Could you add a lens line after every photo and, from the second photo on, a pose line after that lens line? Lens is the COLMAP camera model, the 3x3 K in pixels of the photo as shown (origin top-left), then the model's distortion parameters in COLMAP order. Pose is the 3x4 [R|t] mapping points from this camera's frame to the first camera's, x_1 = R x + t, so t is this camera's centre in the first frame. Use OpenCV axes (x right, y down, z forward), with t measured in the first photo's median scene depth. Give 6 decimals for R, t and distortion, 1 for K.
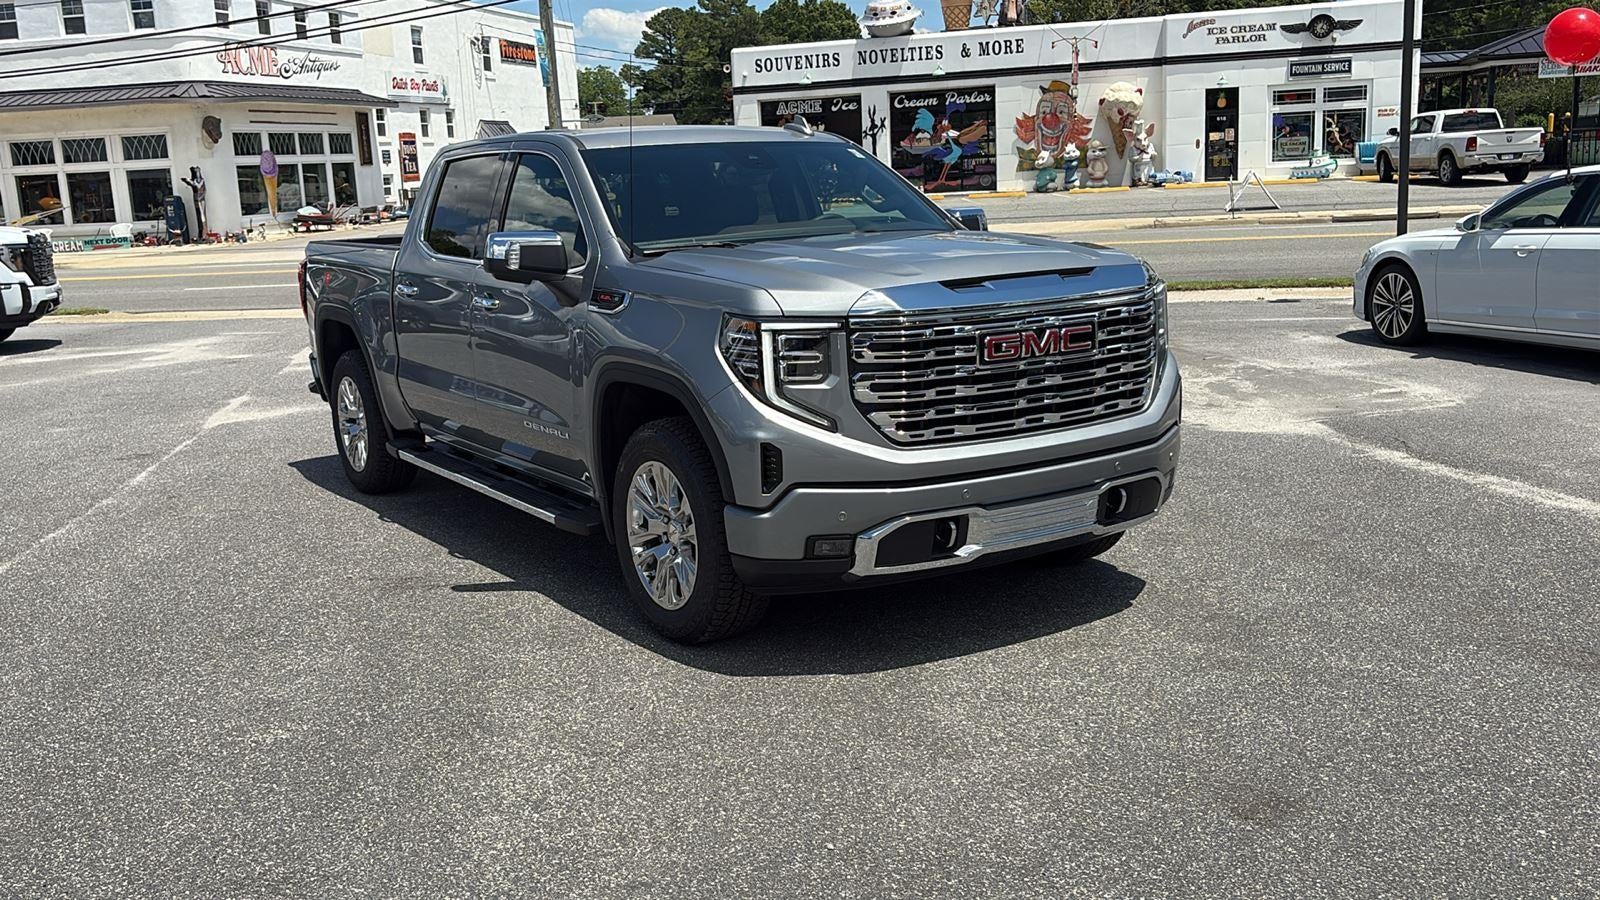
lens RADIAL K [[1504.1, 0, 778.3], [0, 1504.1, 444.5], [0, 0, 1]] dist [0.032024, 0.000000]
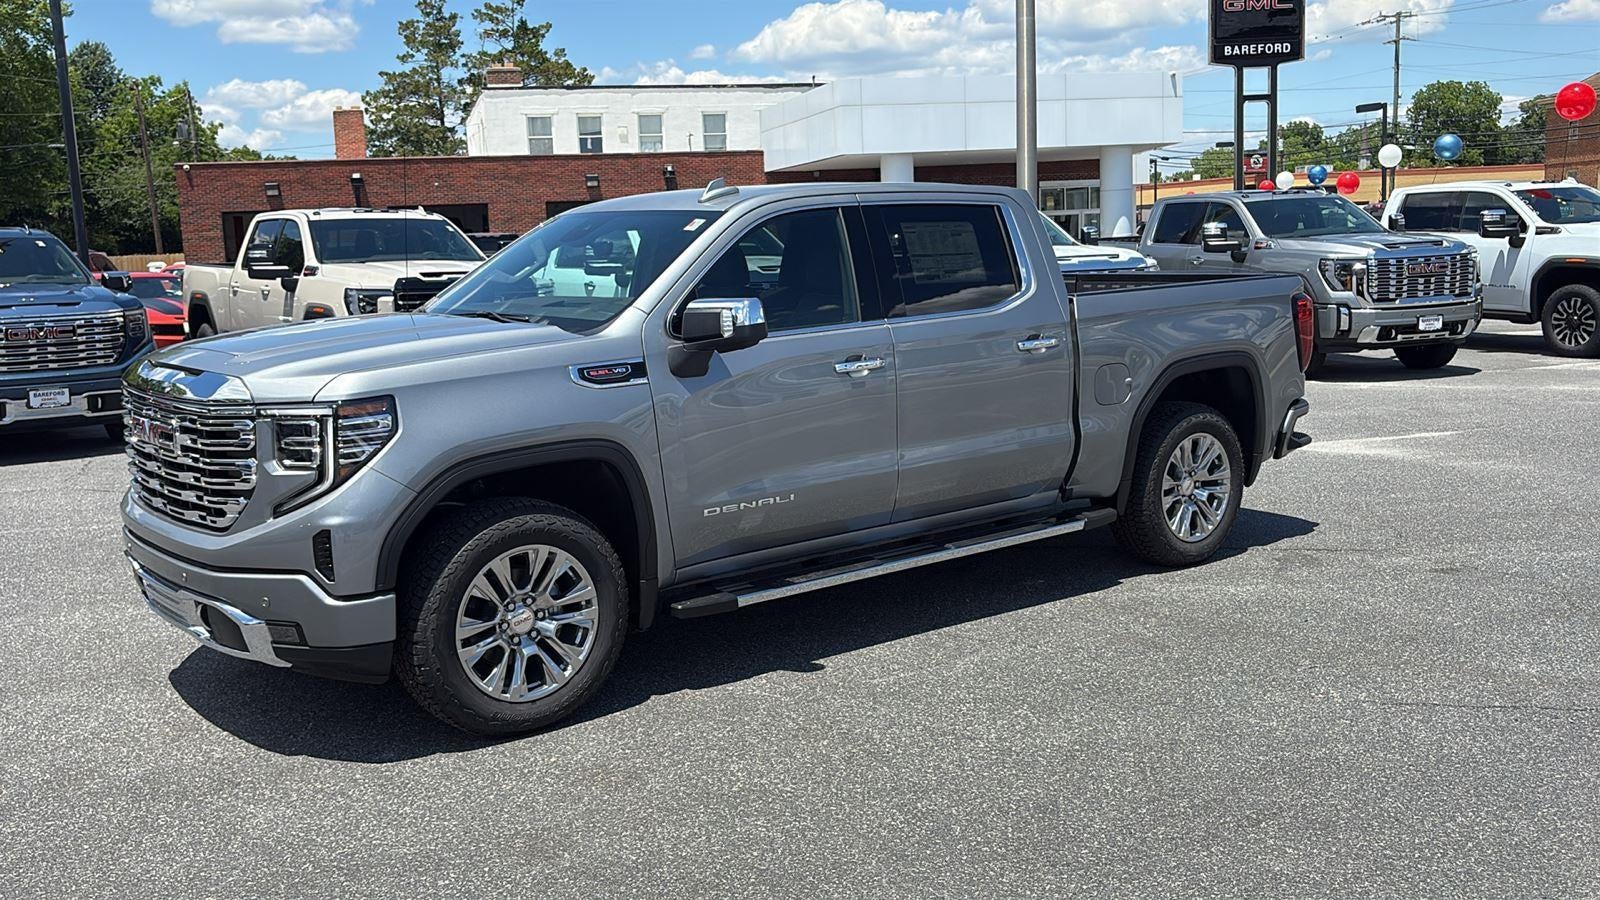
lens RADIAL K [[1487.1, 0, 787.9], [0, 1487.1, 451.2], [0, 0, 1]] dist [0.029024, 0.000000]
pose [[0.099048, 0.188774, -0.977013, 0.168003], [-0.148921, 0.973595, 0.173016, -0.040781], [0.983876, 0.128361, 0.124545, 0.176866]]
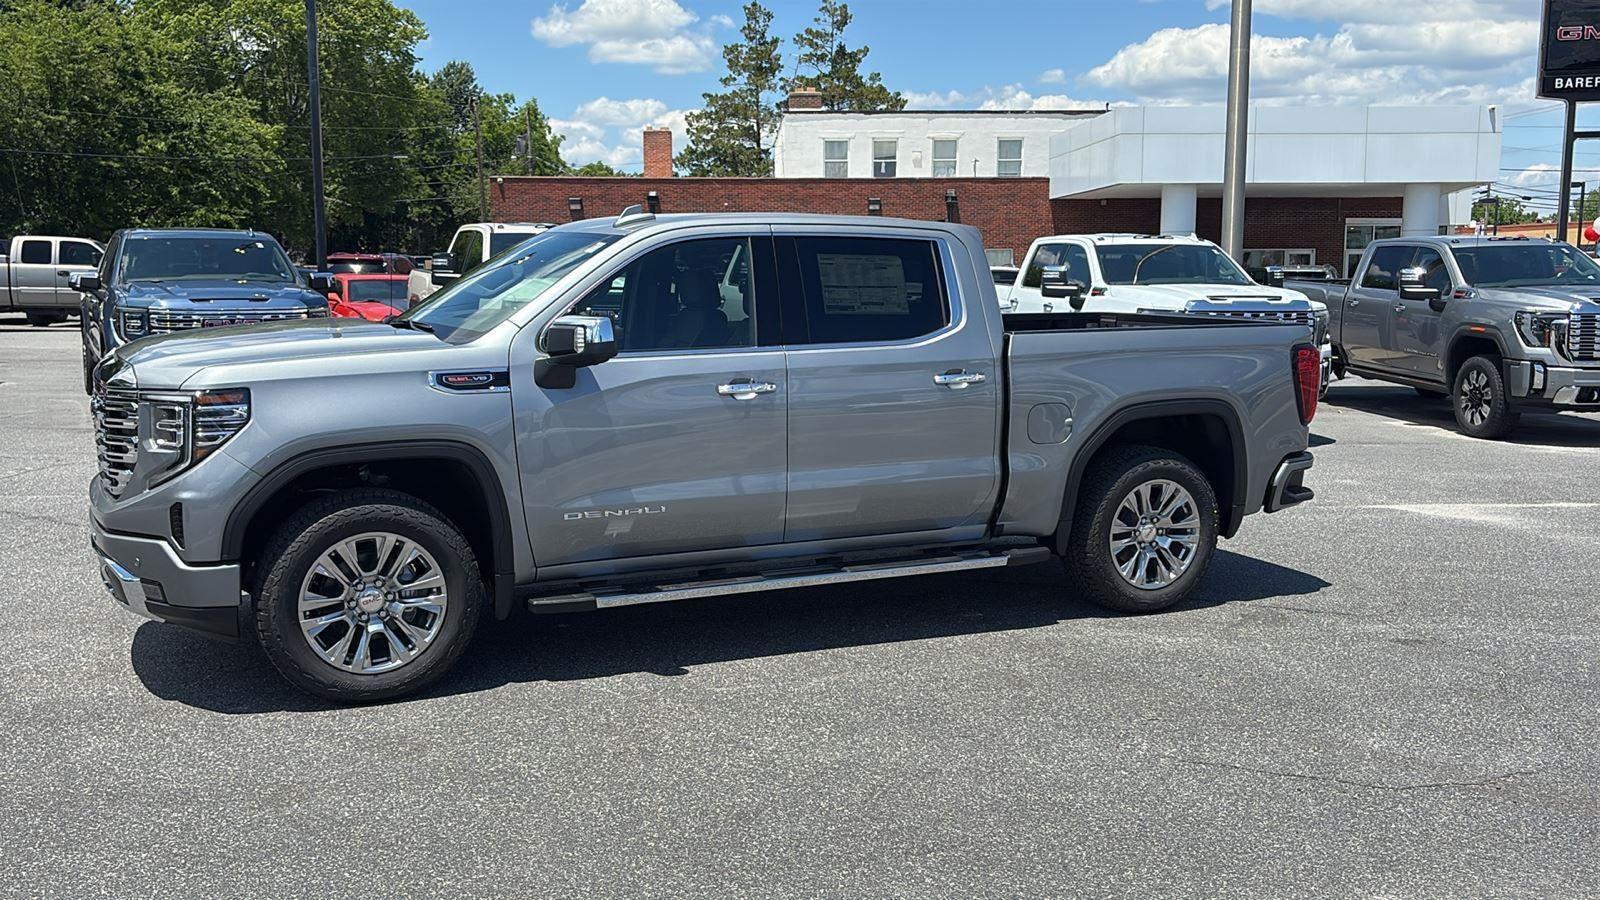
lens RADIAL K [[1487.1, 0, 799.9], [0, 1487.1, 475.8], [0, 0, 1]] dist [0.029024, 0.000000]
pose [[-0.118746, 0.188469, -0.974874, 0.174511], [-0.176542, 0.962169, 0.207517, -0.049514], [0.977104, 0.196748, -0.080981, 0.224711]]
